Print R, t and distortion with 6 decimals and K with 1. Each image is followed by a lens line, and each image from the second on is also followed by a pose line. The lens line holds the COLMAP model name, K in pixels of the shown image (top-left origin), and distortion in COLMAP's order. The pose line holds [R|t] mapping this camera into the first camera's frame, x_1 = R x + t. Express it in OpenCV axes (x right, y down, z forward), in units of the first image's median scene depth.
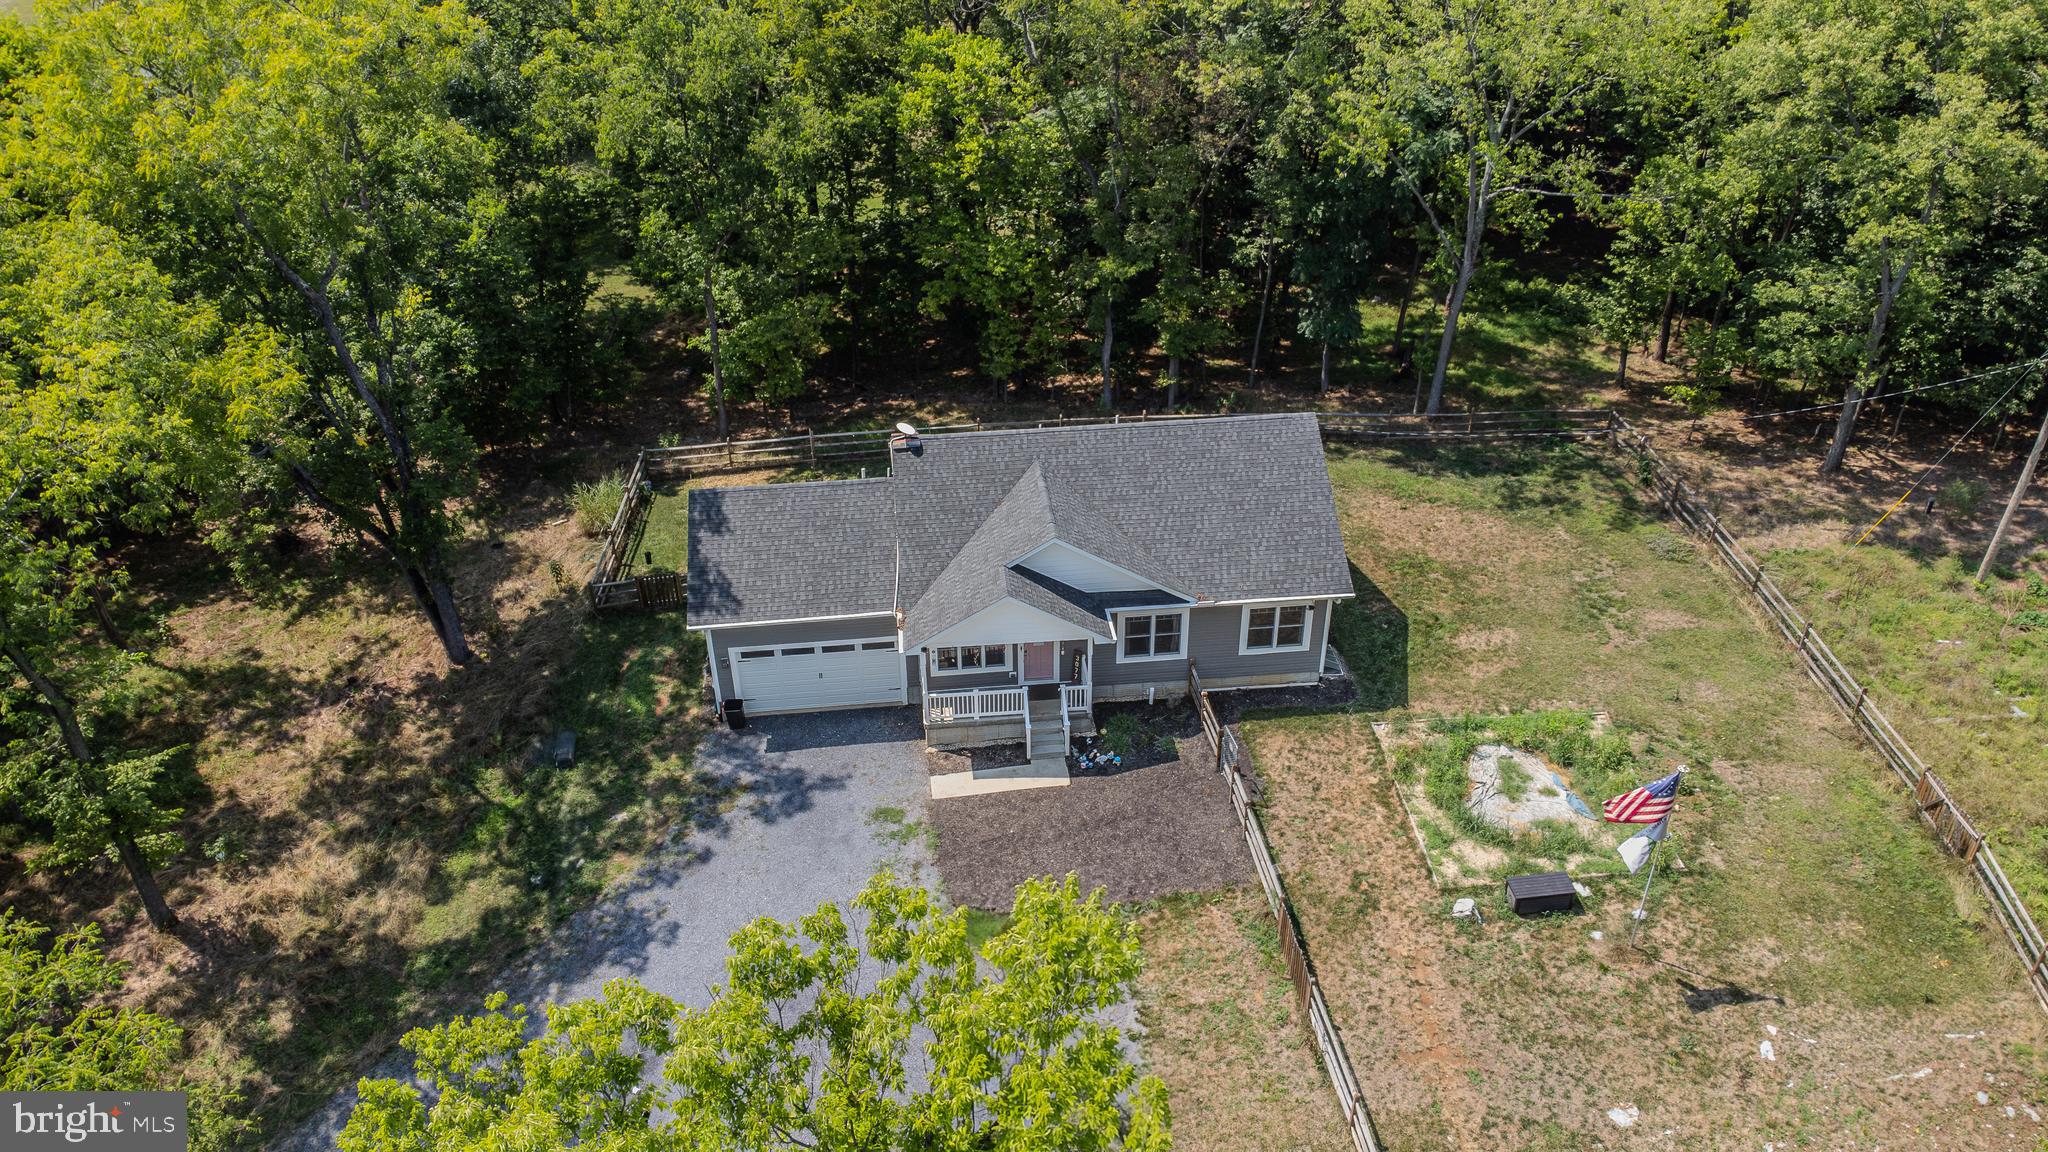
lens RADIAL K [[1524.4, 0, 1029.9], [0, 1524.4, 559.7], [0, 0, 1]] dist [0.027354, 0.028702]
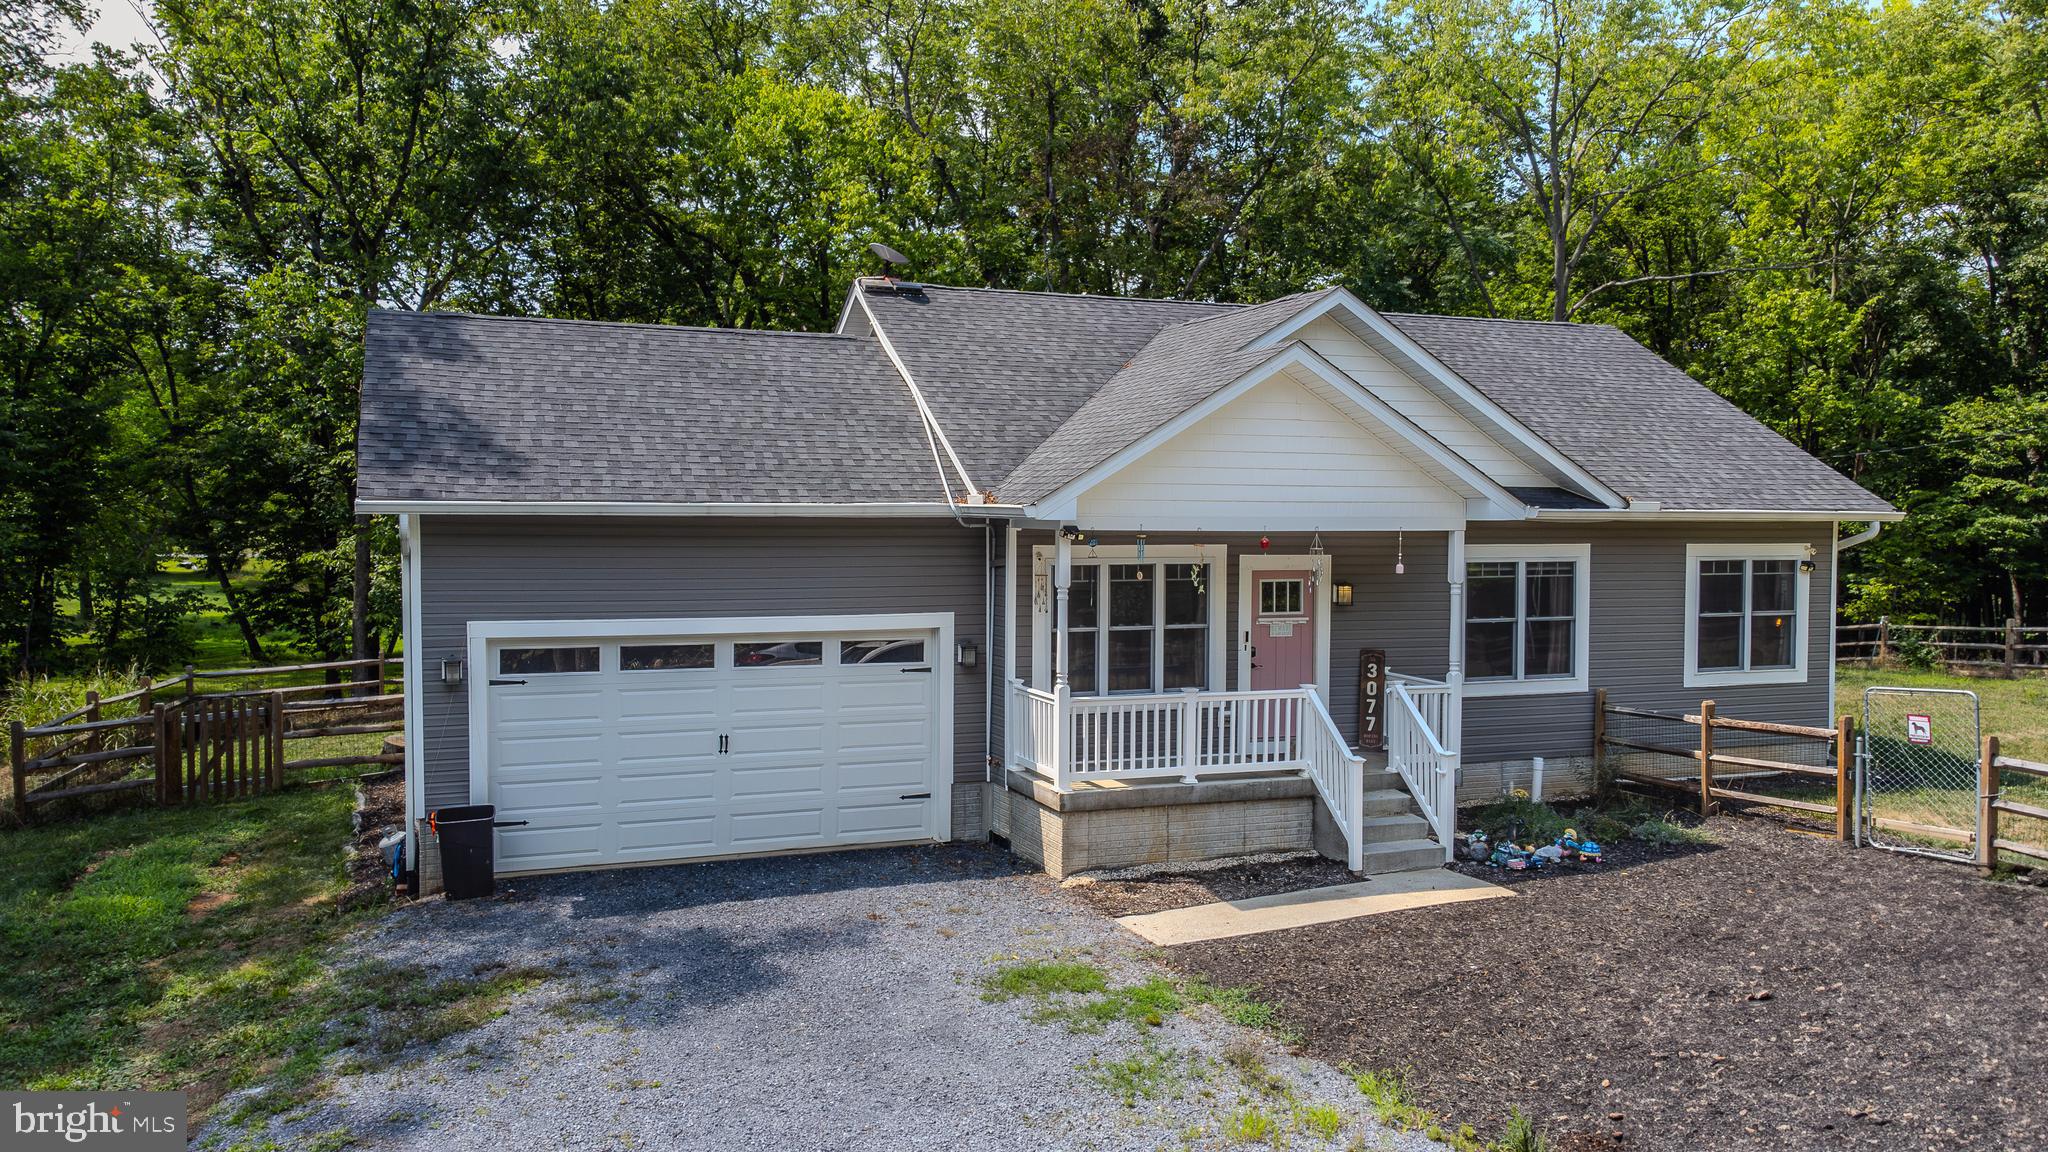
lens RADIAL K [[1524.4, 0, 1009.6], [0, 1524.4, 577.6], [0, 0, 1]] dist [0.027354, 0.028702]
pose [[0.965273, 0.005000, 0.261196, -0.171973], [0.129015, 0.860264, -0.493255, 0.236423], [-0.227164, 0.509824, 0.829745, 0.686096]]
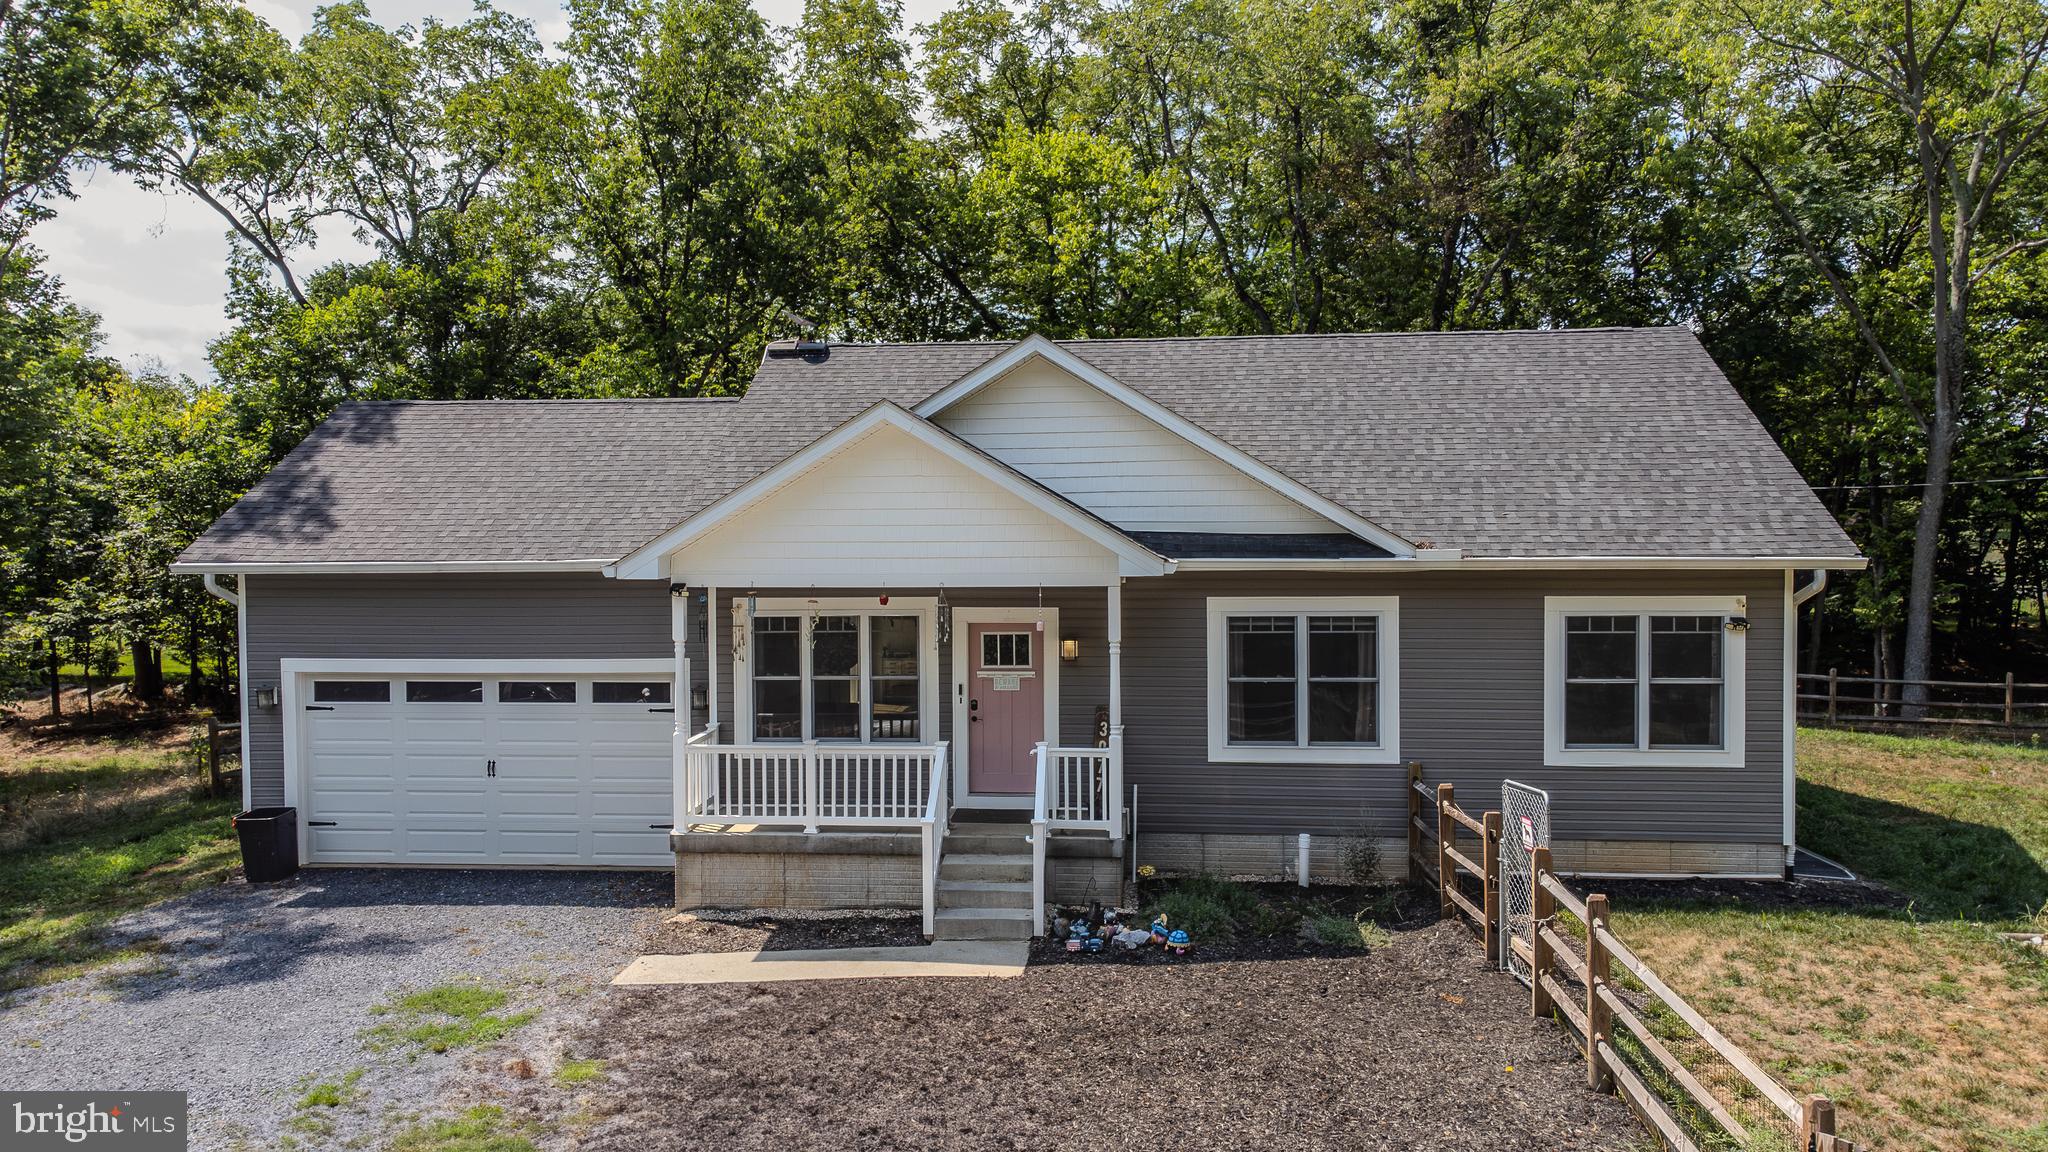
lens RADIAL K [[1524.4, 0, 1023.7], [0, 1524.4, 565.1], [0, 0, 1]] dist [0.027354, 0.028702]
pose [[0.981071, 0.008908, -0.193443, 0.087518], [-0.108323, 0.853276, -0.510084, 0.233641], [0.160517, 0.521383, 0.838089, 0.664241]]
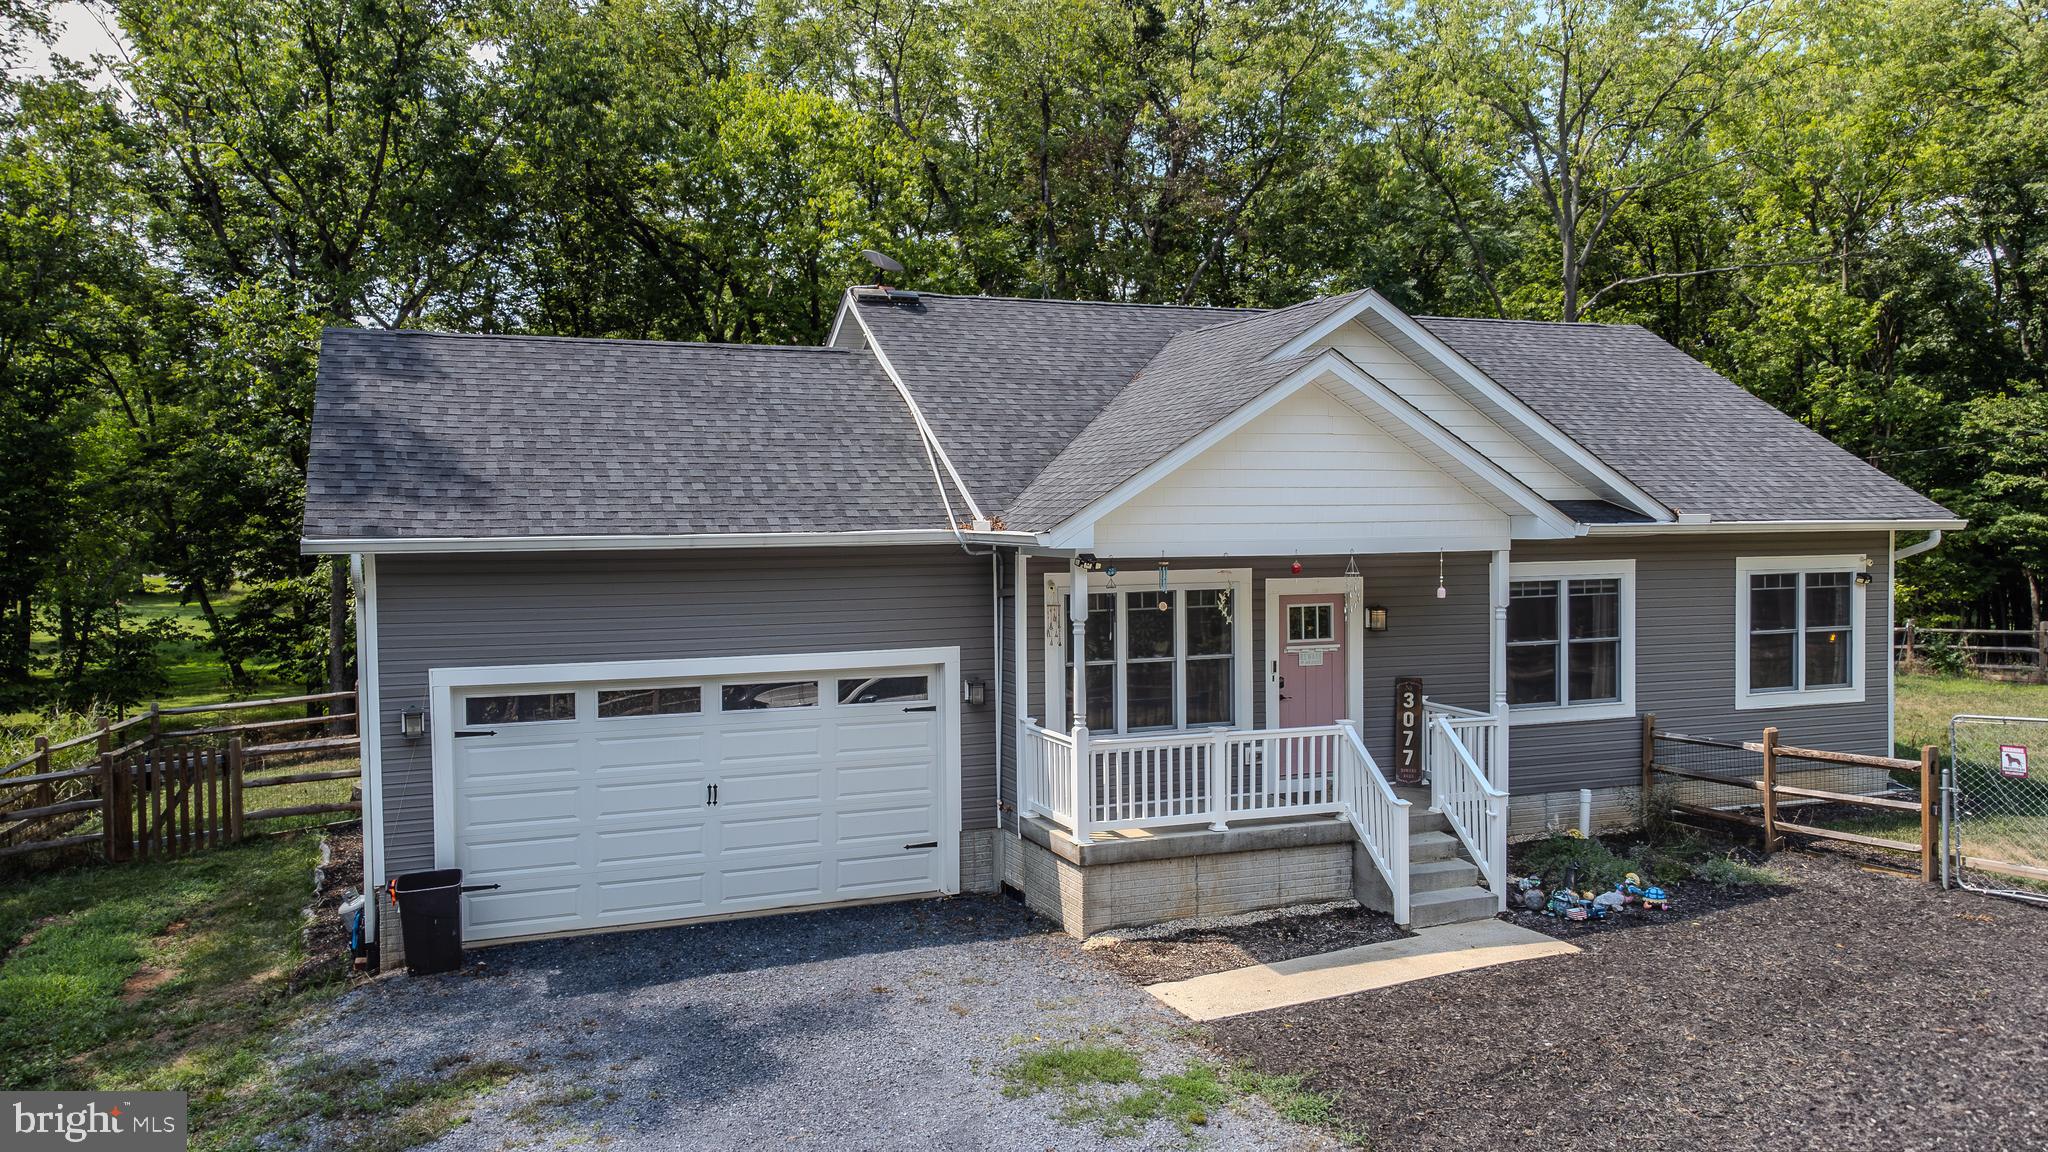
lens RADIAL K [[1524.4, 0, 1014.7], [0, 1524.4, 572.6], [0, 0, 1]] dist [0.027354, 0.028702]
pose [[0.963444, -0.008115, 0.267788, -0.167874], [0.145666, 0.854754, -0.498173, 0.216792], [-0.224851, 0.518970, 0.824690, 0.707507]]
